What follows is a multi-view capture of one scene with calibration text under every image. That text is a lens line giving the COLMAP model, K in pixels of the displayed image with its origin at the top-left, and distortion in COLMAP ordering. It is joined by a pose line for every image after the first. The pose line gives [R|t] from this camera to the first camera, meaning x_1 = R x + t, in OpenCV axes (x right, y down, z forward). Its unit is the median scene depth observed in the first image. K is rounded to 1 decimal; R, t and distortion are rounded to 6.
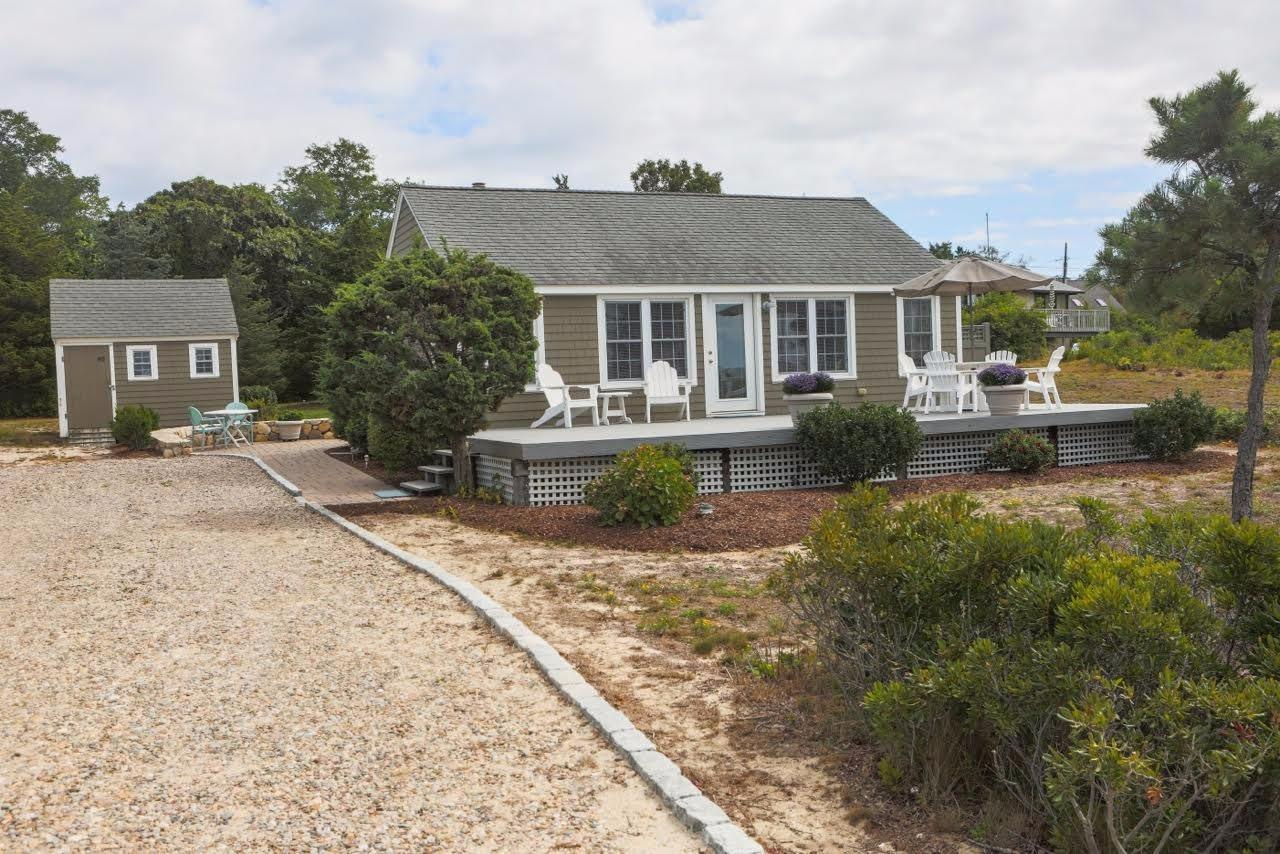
lens RADIAL K [[1054.0, 0, 616.5], [0, 1054.0, 427.5], [0, 0, 1]] dist [-0.044210, 0.012628]
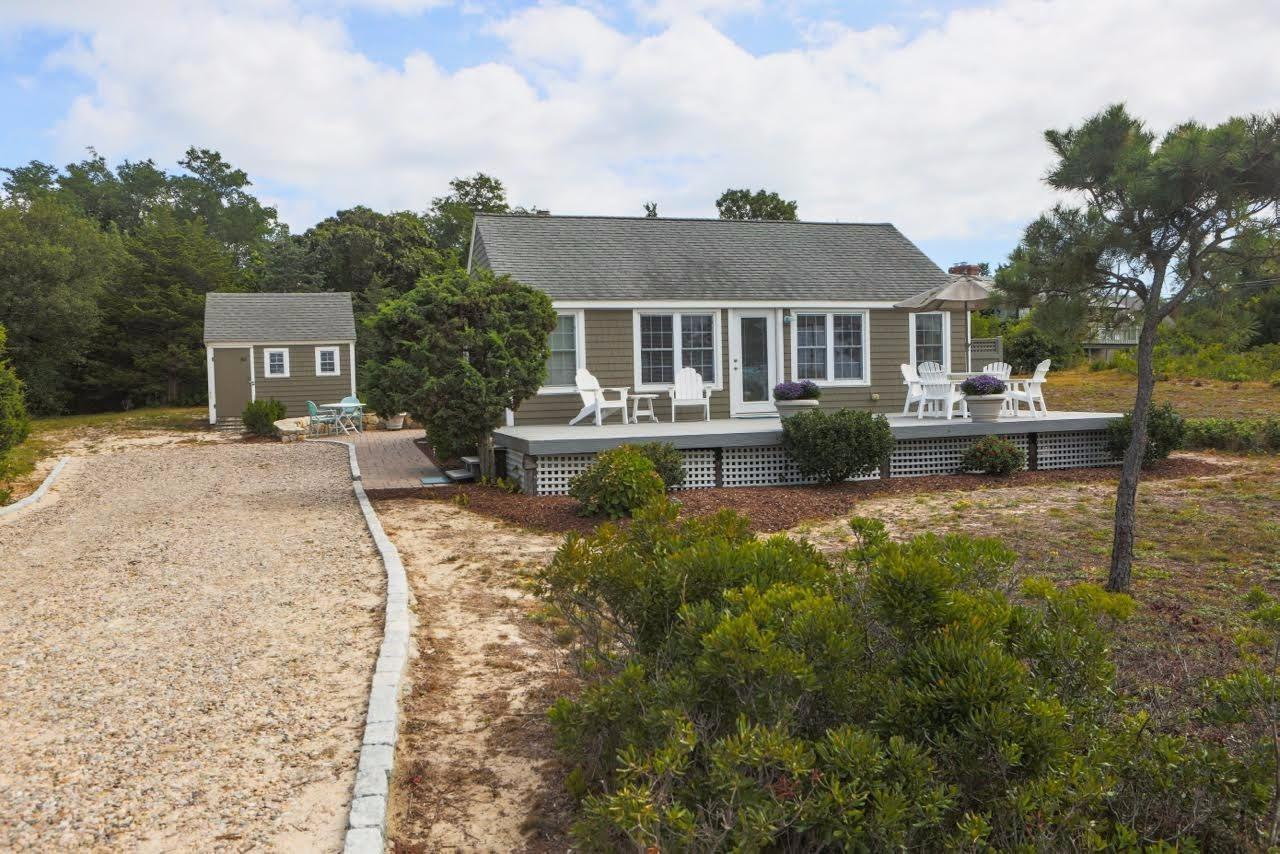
lens RADIAL K [[903.0, 0, 641.1], [0, 903.0, 432.7], [0, 0, 1]] dist [-0.071363, 0.045430]
pose [[0.995237, 0.019539, -0.095504, 0.095537], [-0.018131, 0.999714, 0.015581, -0.008155], [0.095781, -0.013775, 0.995307, 0.029794]]
